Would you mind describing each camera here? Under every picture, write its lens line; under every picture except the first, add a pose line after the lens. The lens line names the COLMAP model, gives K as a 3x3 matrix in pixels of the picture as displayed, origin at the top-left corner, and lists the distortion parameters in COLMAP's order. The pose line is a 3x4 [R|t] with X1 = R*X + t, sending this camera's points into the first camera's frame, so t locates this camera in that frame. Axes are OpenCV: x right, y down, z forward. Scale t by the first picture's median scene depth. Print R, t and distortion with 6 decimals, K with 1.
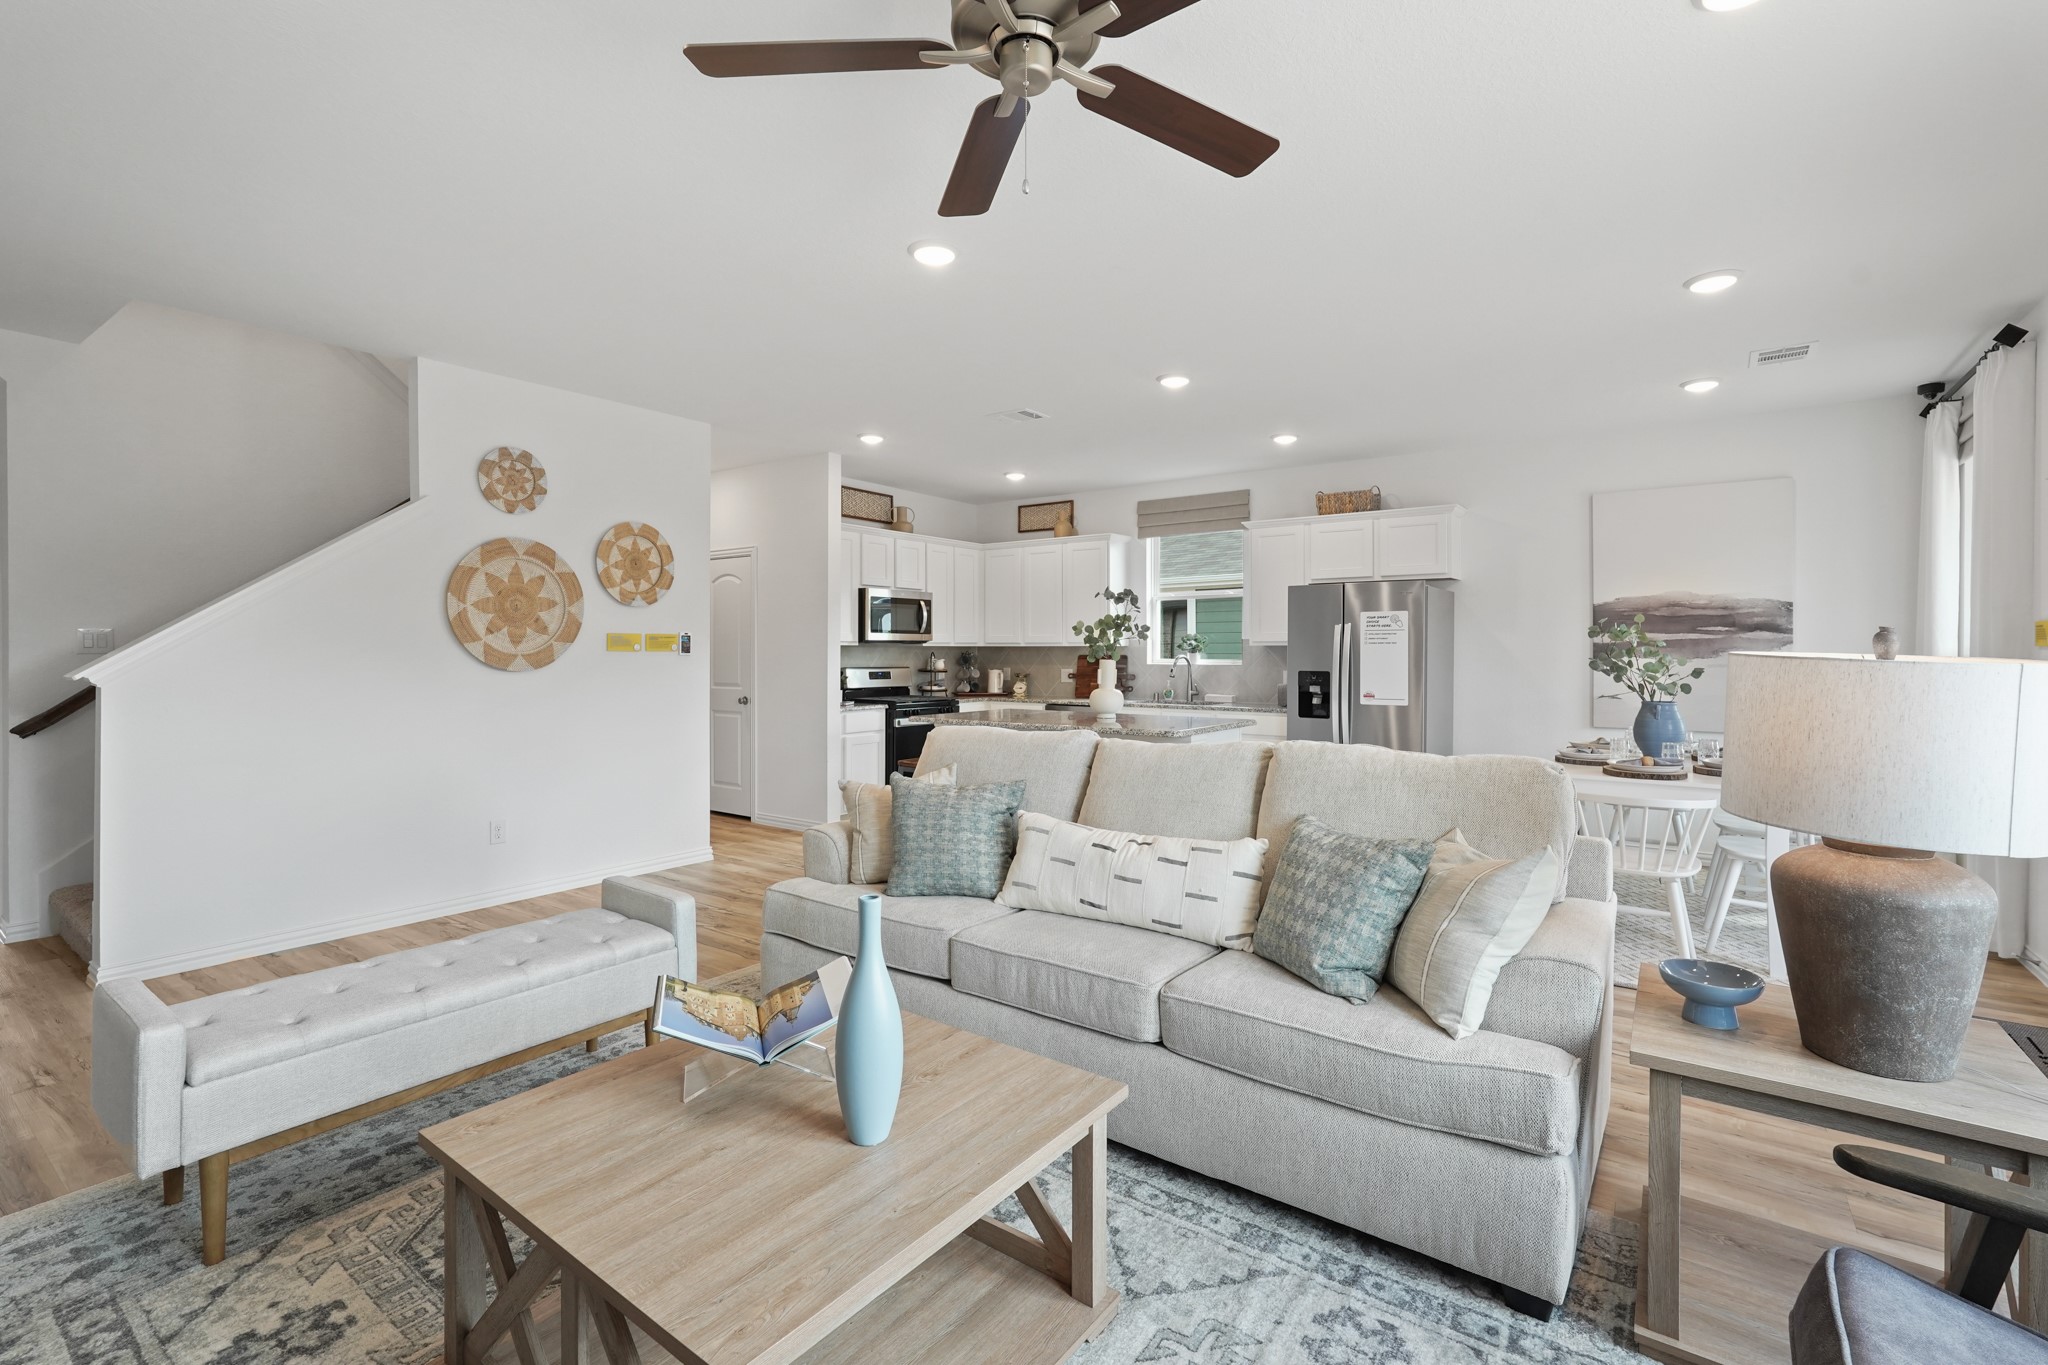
lens RADIAL K [[912.0, 0, 1025.9], [0, 912.0, 671.4], [0, 0, 1]] dist [-0.014362, 0.007244]
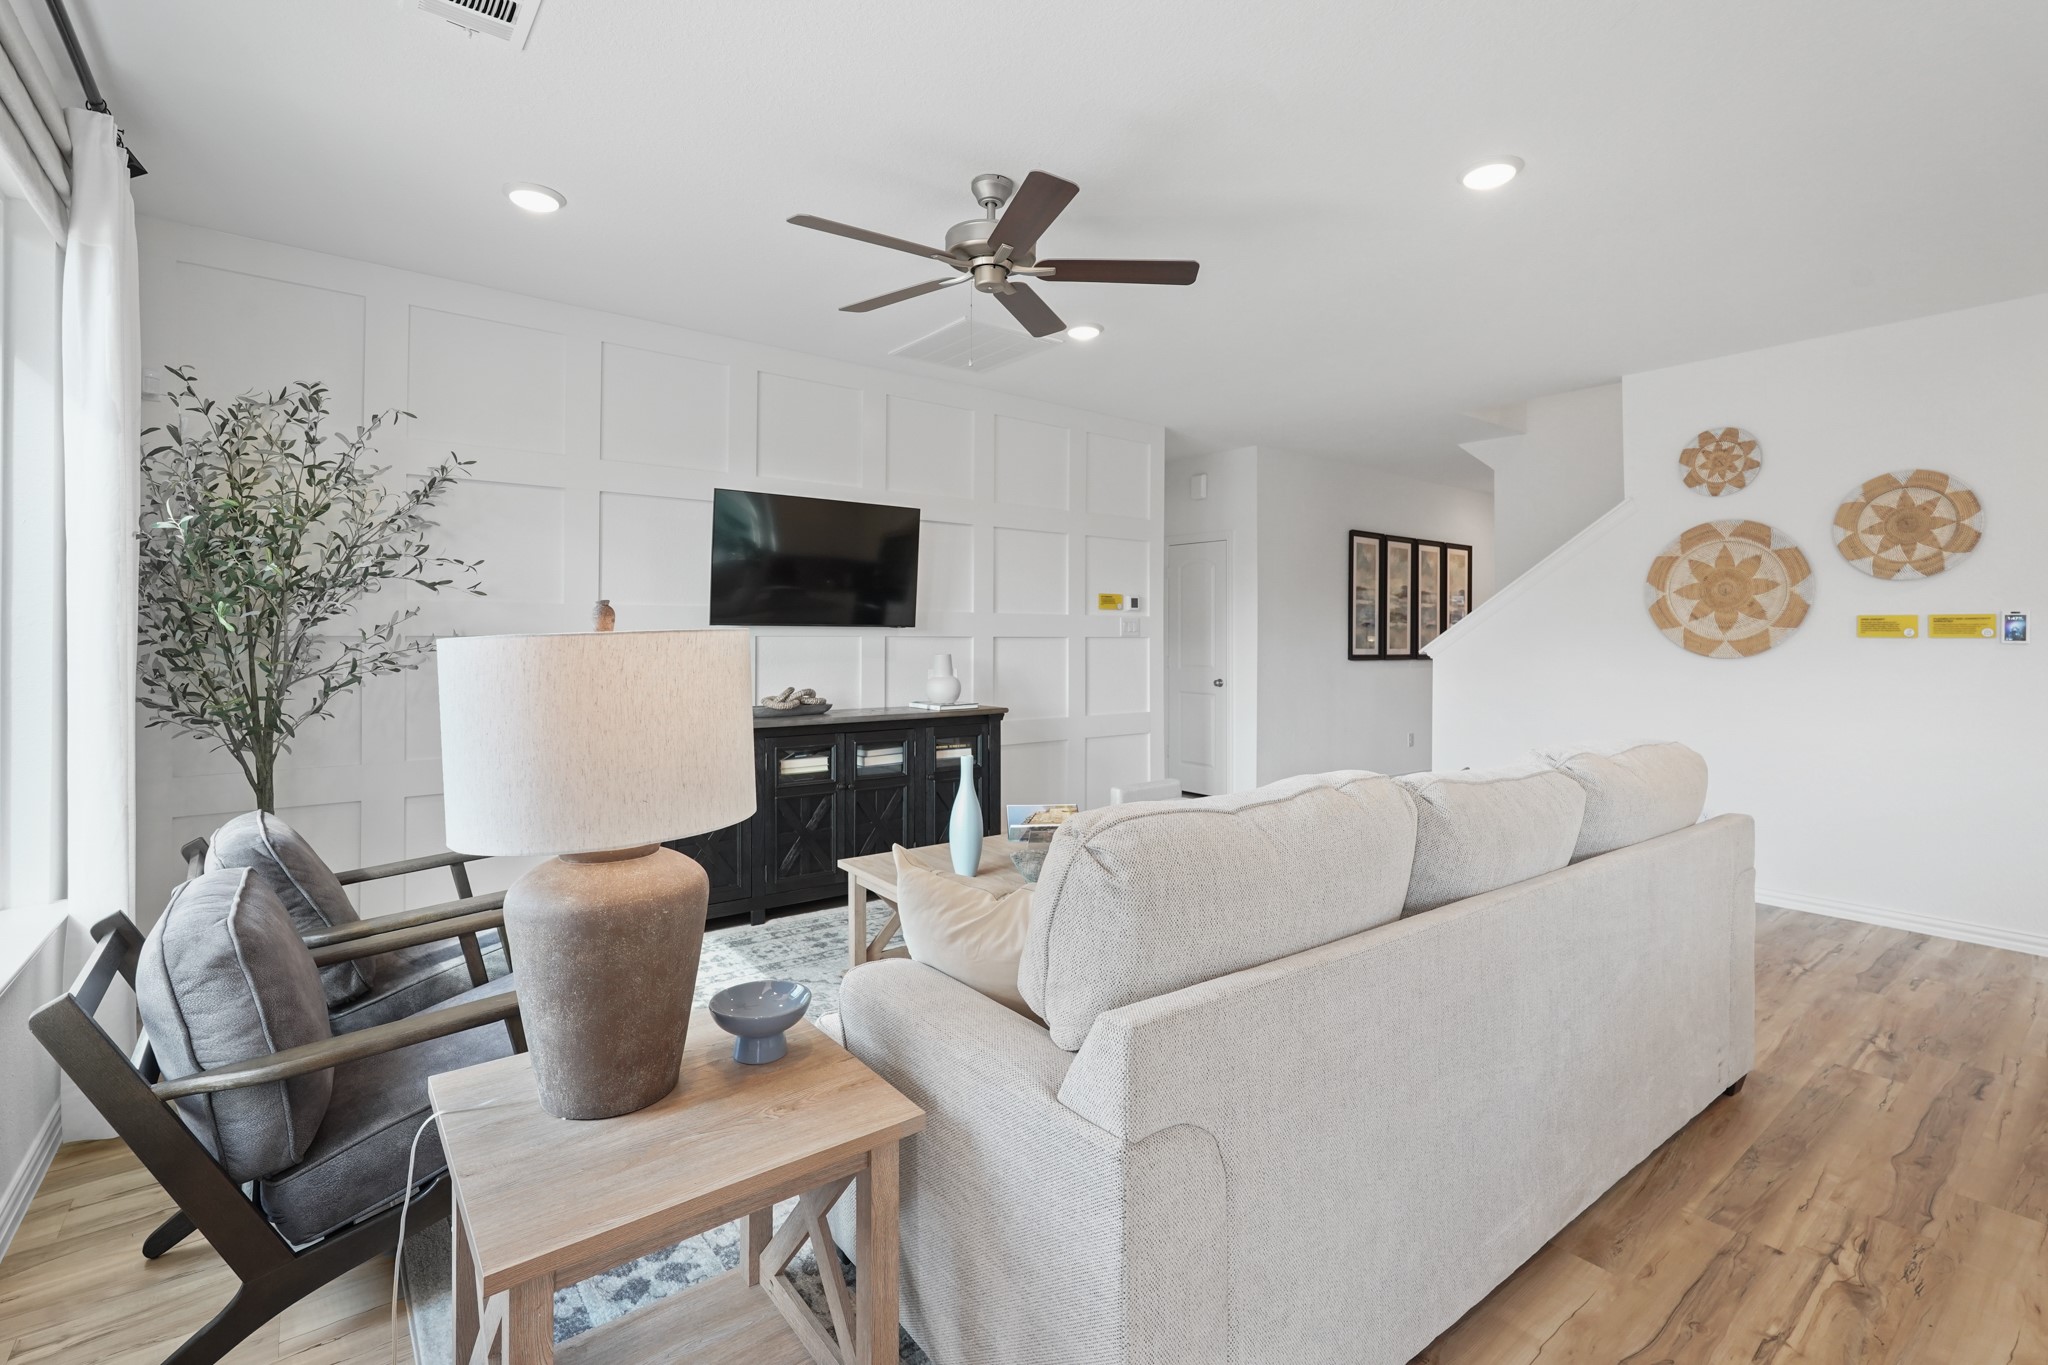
lens RADIAL K [[912.0, 0, 1041.0], [0, 912.0, 619.0], [0, 0, 1]] dist [-0.014362, 0.007244]
pose [[-0.263677, -0.015589, -0.964485, 0.430141], [-0.021885, 0.999709, -0.010175, -0.012664], [0.964363, 0.018425, -0.263942, 0.431879]]
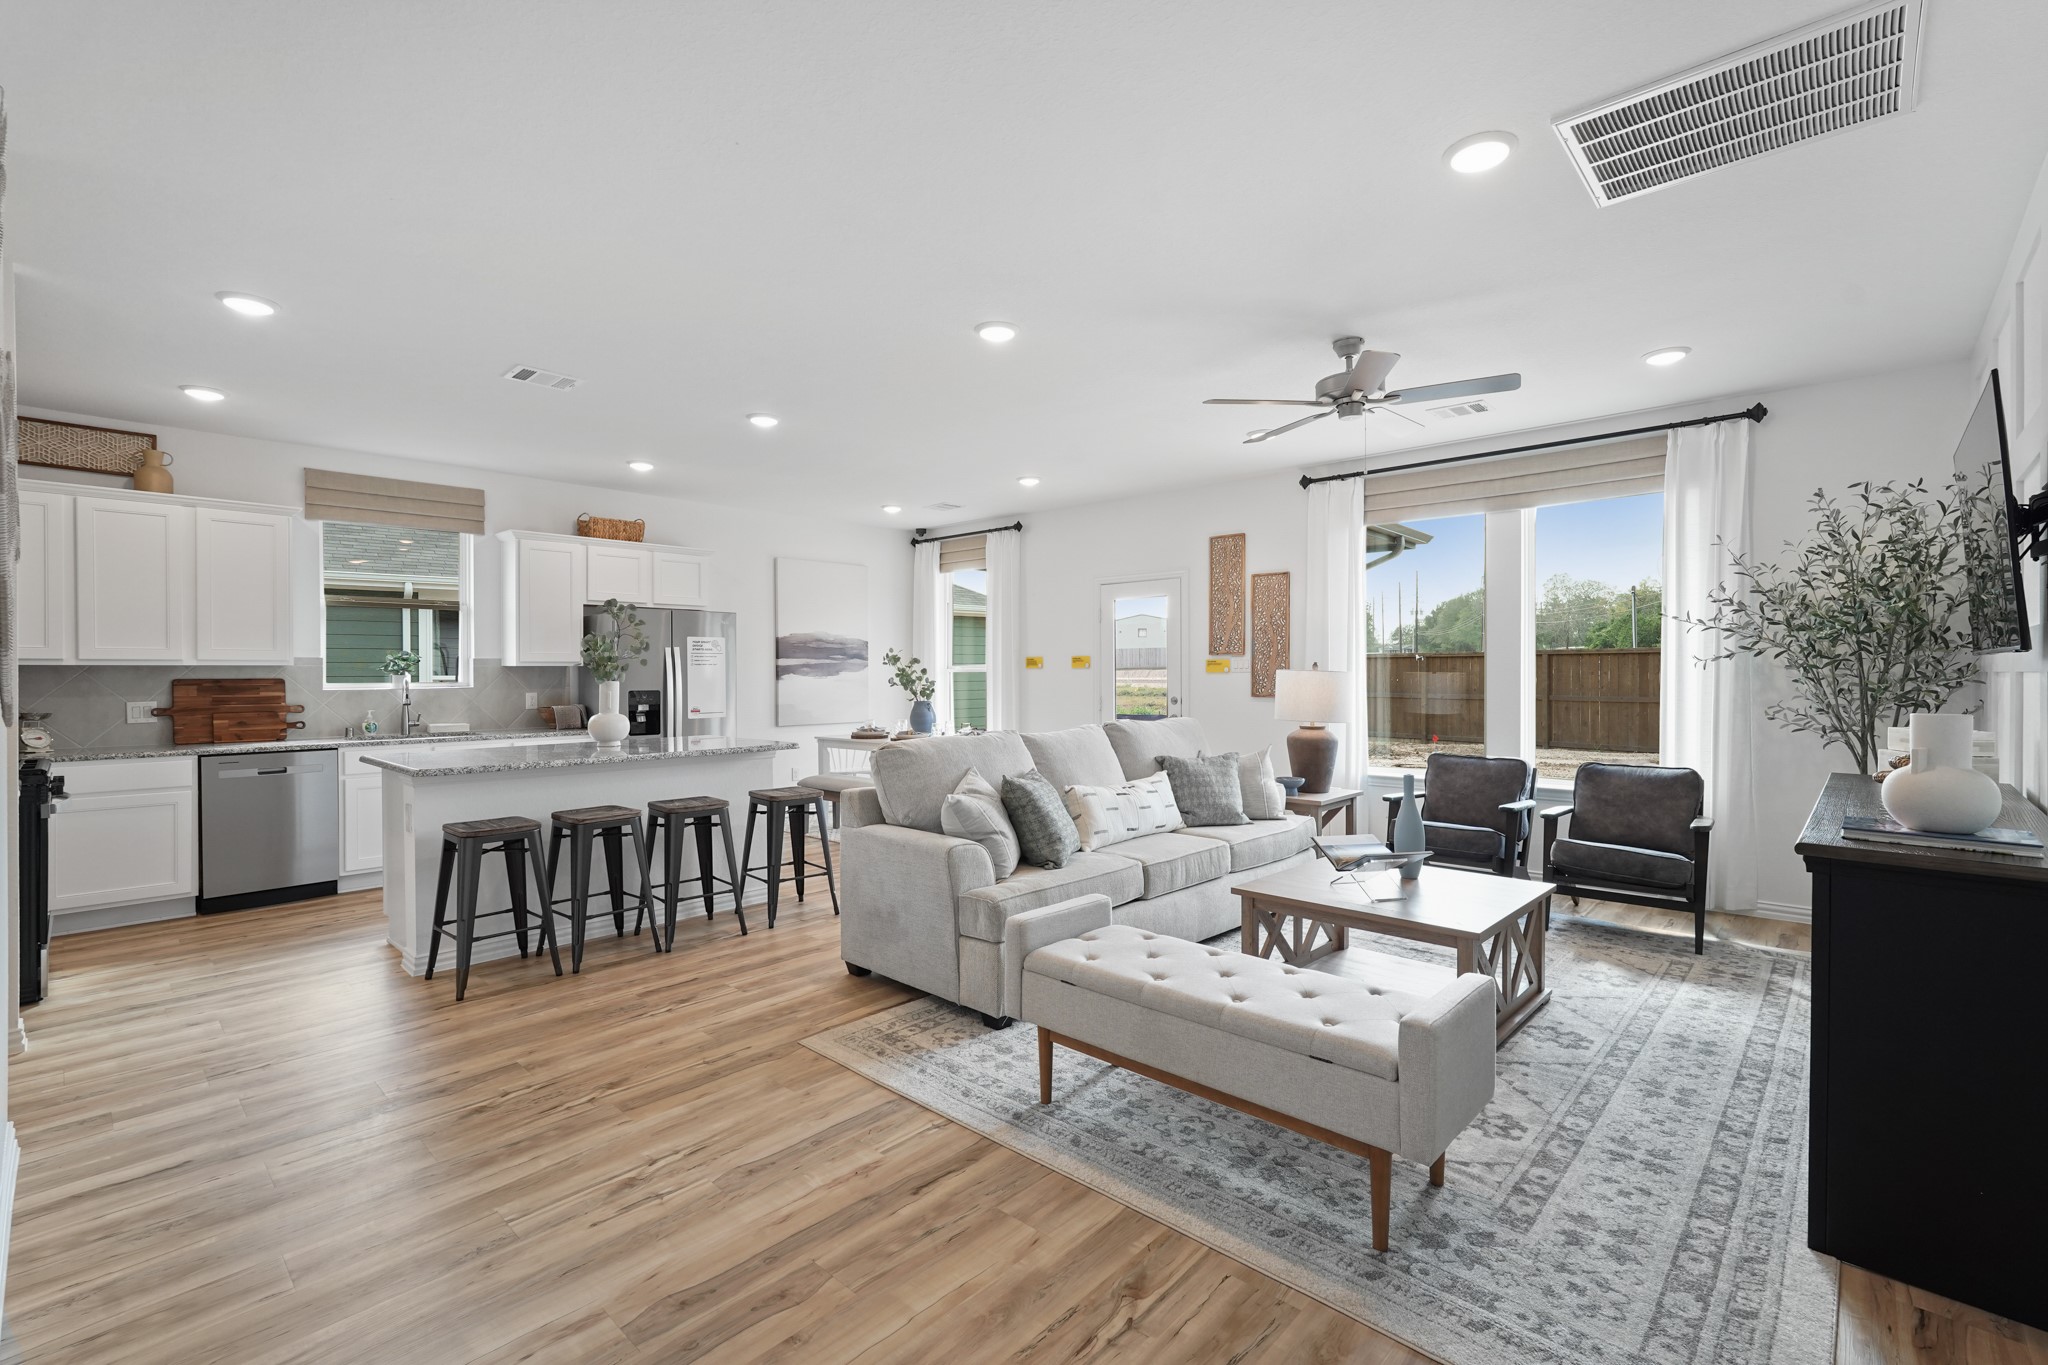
lens RADIAL K [[912.0, 0, 1034.9], [0, 912.0, 675.7], [0, 0, 1]] dist [-0.014362, 0.007244]
pose [[0.121039, -0.005421, 0.992633, -0.669793], [0.025979, 0.999660, 0.002292, -0.008168], [-0.992308, 0.025510, 0.121138, 0.428348]]
